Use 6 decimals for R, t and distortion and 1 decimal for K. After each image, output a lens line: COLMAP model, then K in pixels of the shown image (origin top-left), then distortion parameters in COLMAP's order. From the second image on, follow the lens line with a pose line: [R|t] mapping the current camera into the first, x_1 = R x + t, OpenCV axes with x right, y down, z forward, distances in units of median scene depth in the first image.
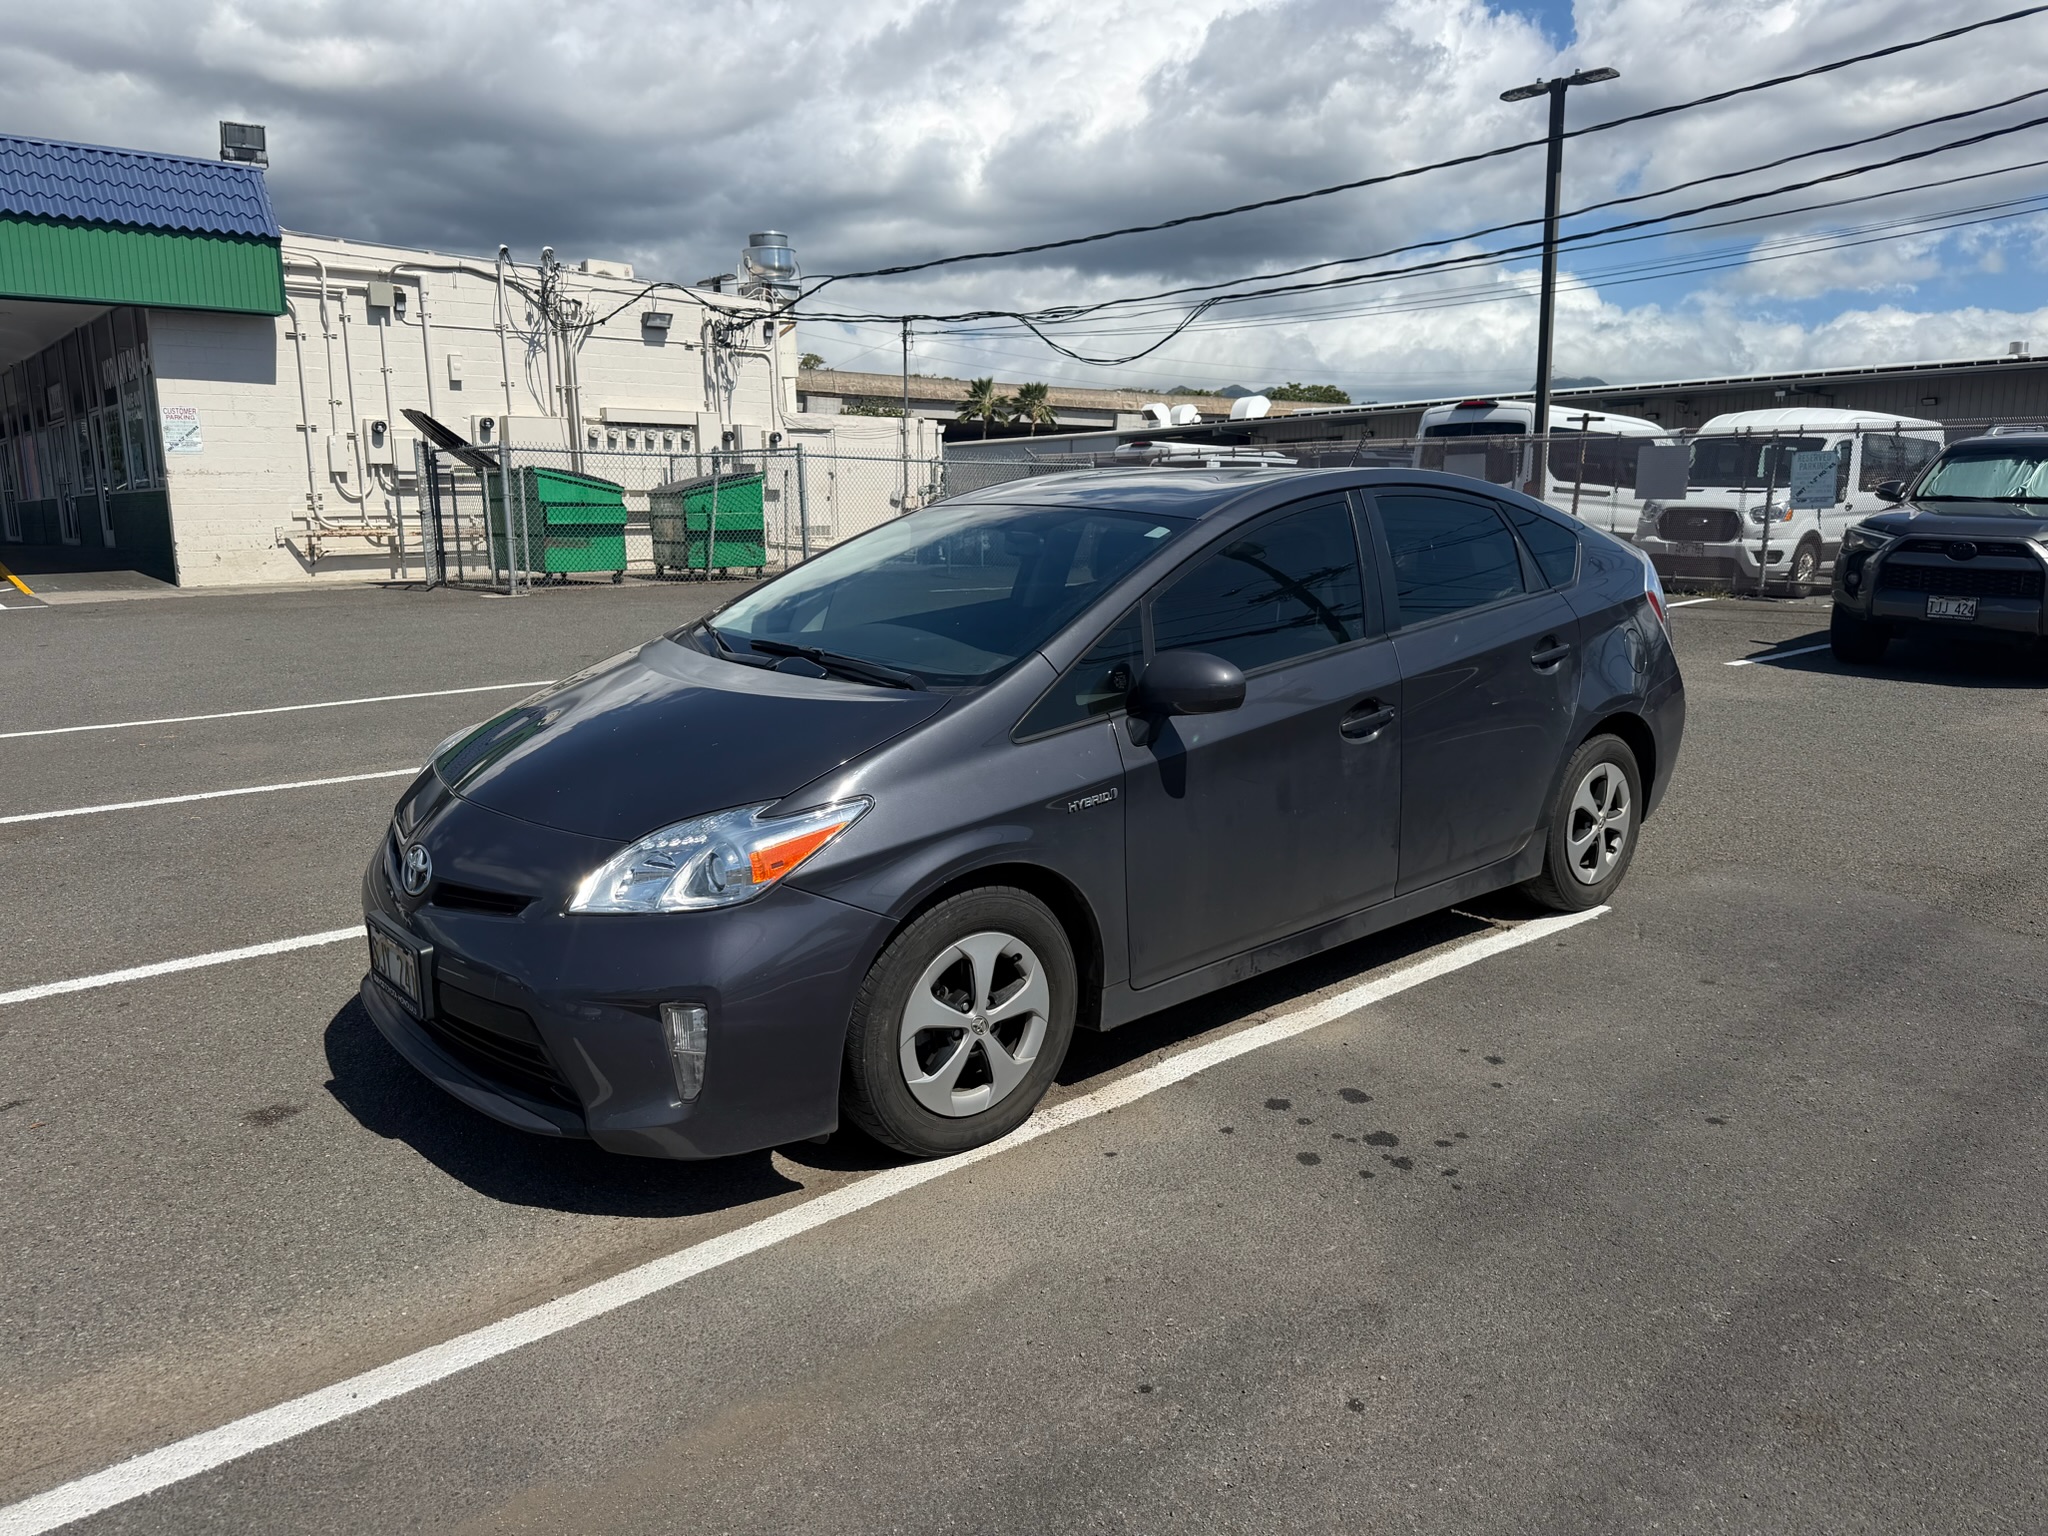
lens RADIAL K [[1441.8, 0, 1025.1], [0, 1441.8, 769.7], [0, 0, 1]] dist [-0.000959, 0.000121]
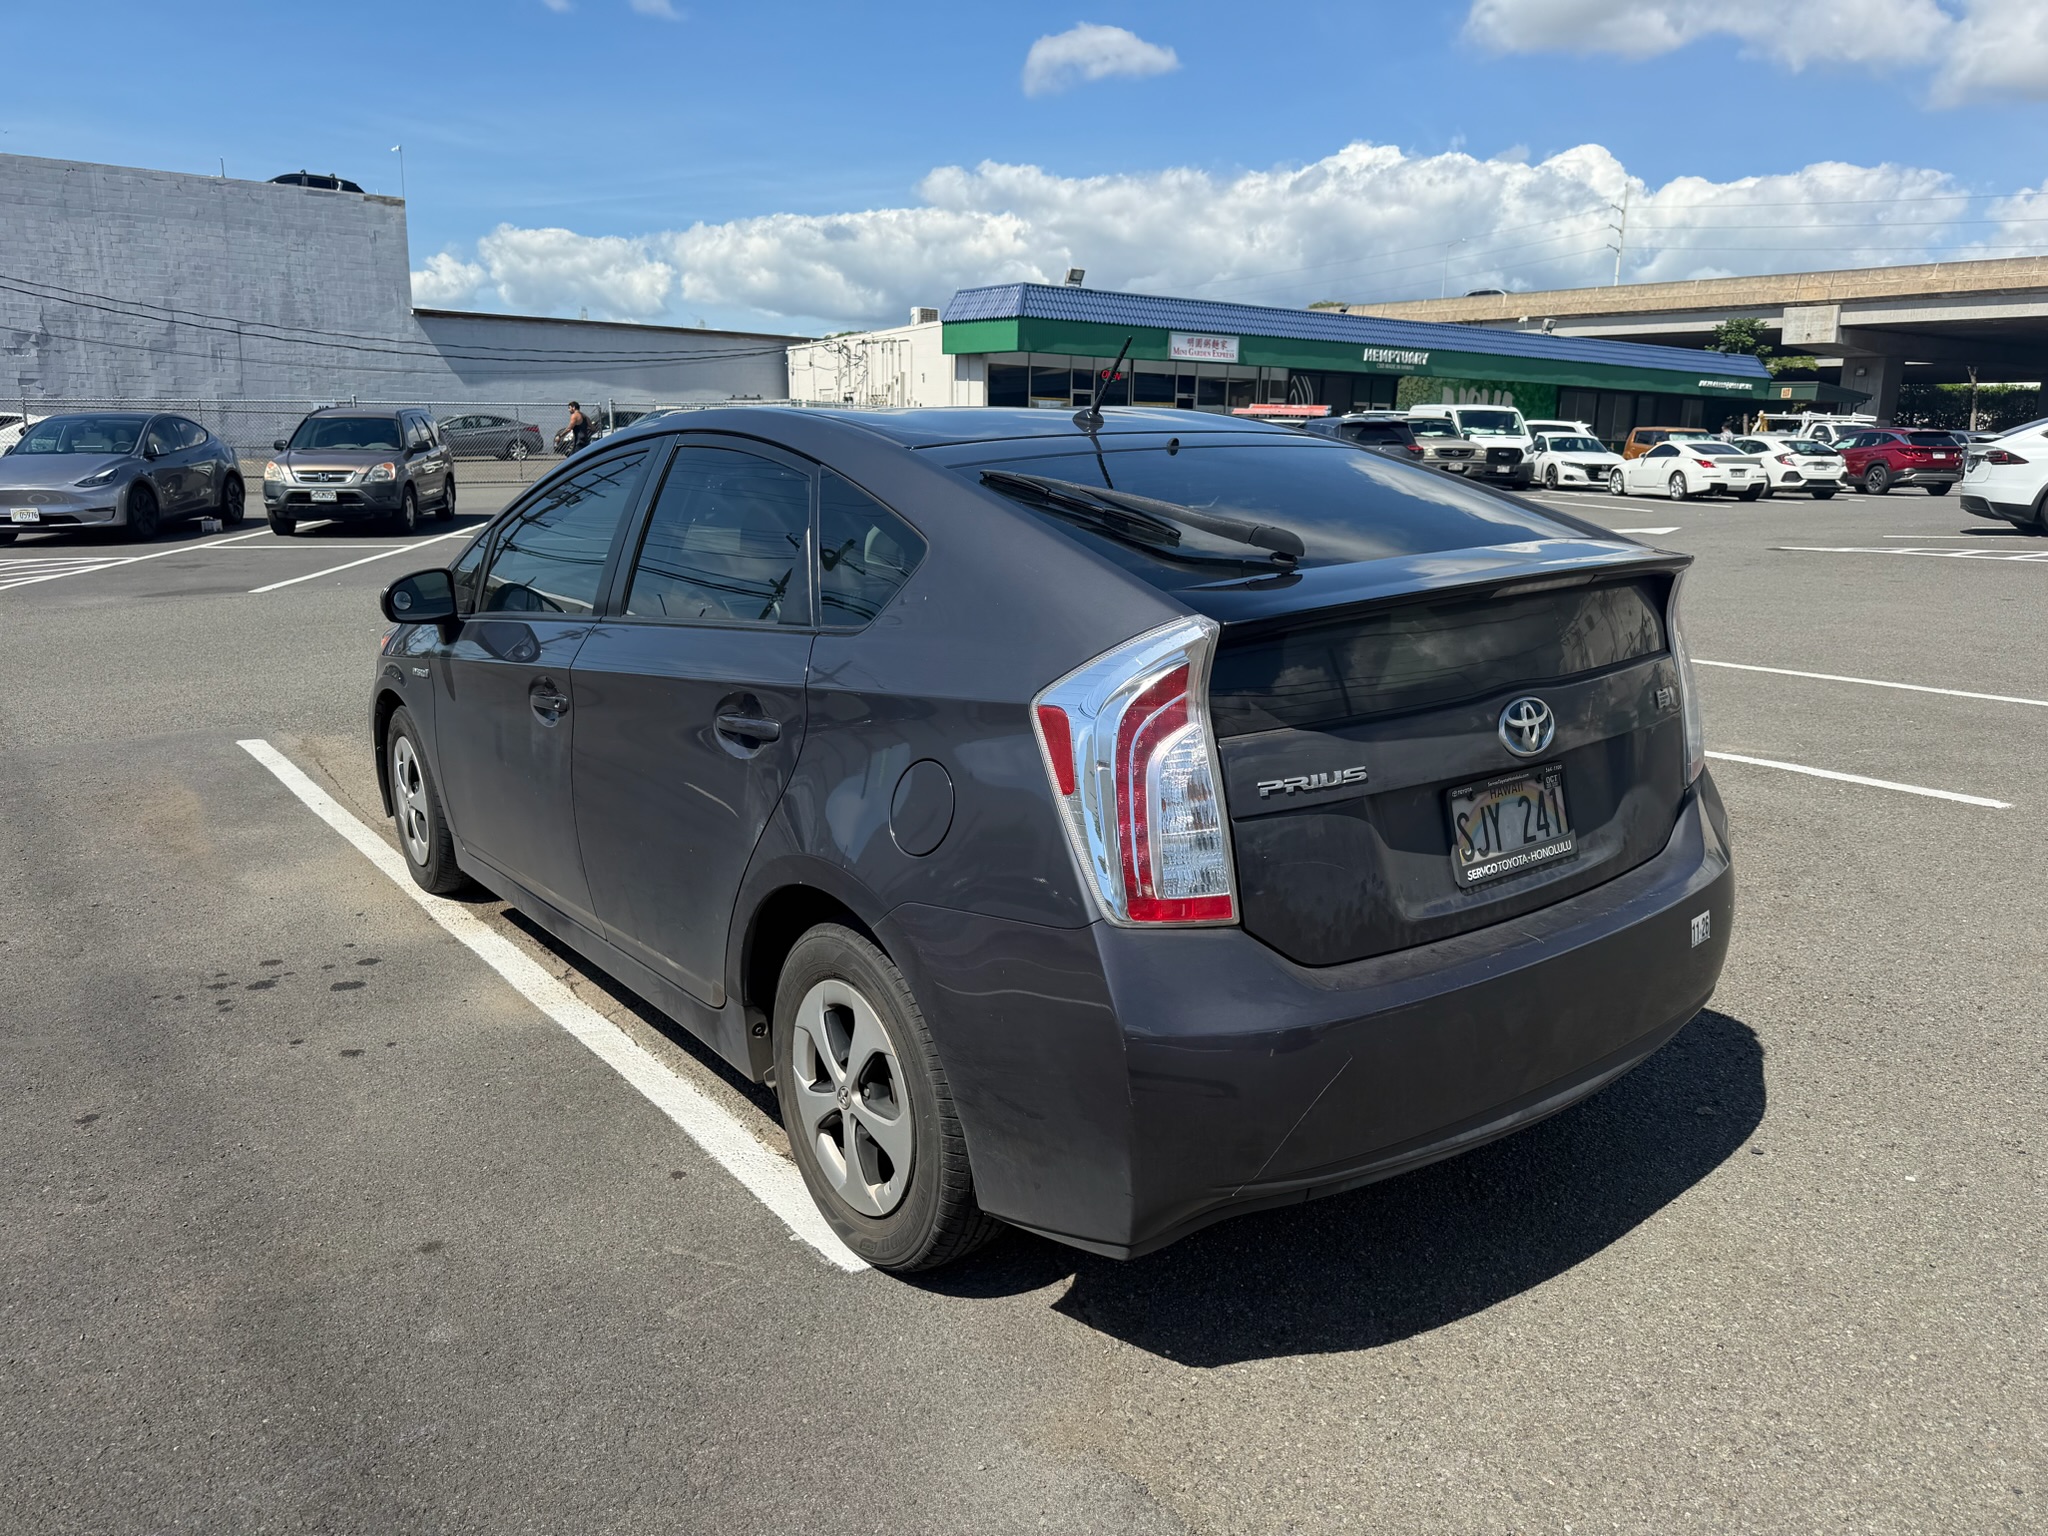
lens RADIAL K [[1441.8, 0, 1024.7], [0, 1441.8, 768.9], [0, 0, 1]] dist [-0.000959, 0.000121]
pose [[-0.058523, 0.225920, -0.972386, 1.222881], [-0.200965, 0.951448, 0.233151, -0.293420], [0.977849, 0.209060, -0.010279, 1.462195]]
